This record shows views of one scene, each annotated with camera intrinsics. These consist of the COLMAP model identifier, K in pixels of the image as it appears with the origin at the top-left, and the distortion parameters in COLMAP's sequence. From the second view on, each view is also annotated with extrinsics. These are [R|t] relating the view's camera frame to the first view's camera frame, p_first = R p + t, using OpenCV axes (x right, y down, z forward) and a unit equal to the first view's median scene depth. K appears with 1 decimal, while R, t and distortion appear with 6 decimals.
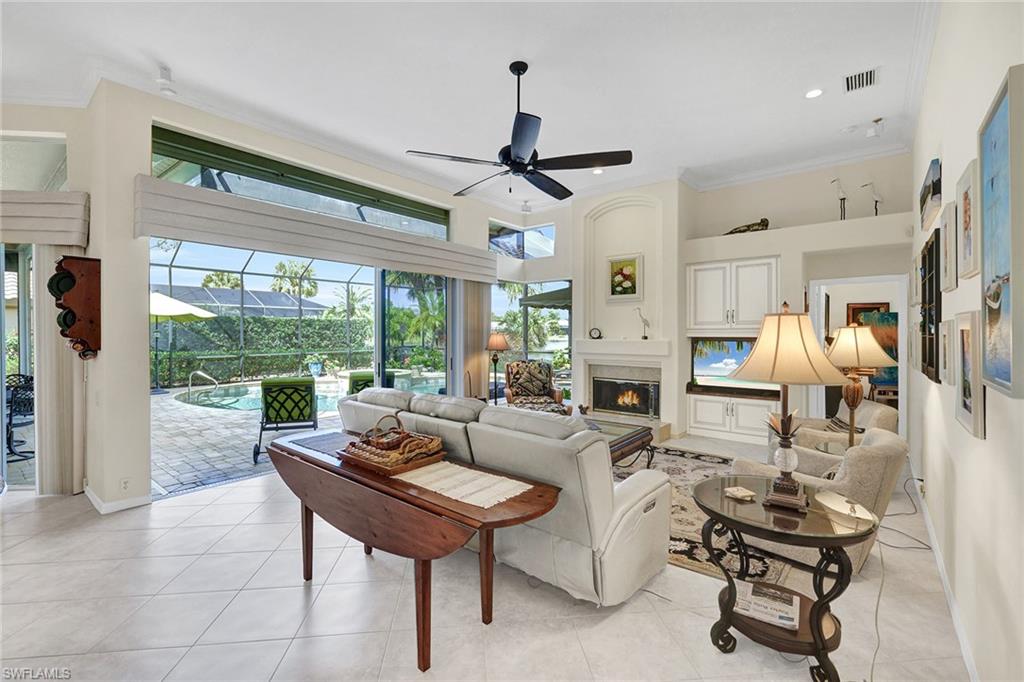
lens RADIAL K [[450.8, 0, 521.7], [0, 450.8, 333.9], [0, 0, 1]] dist [0.000784, -0.000206]
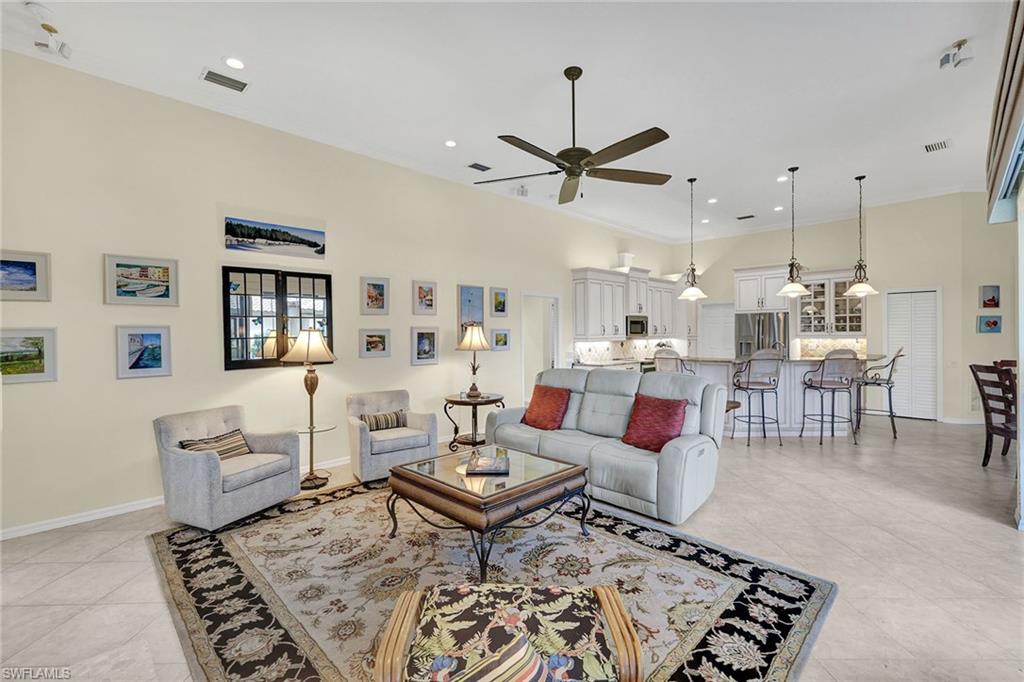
lens RADIAL K [[441.4, 0, 524.9], [0, 441.4, 335.0], [0, 0, 1]] dist [-0.001069, -0.000076]
pose [[-0.995147, 0.010624, 0.097828, 0.004738], [0.011500, 0.999899, 0.008389, -0.003702], [-0.097729, 0.009473, -0.995168, 1.148196]]
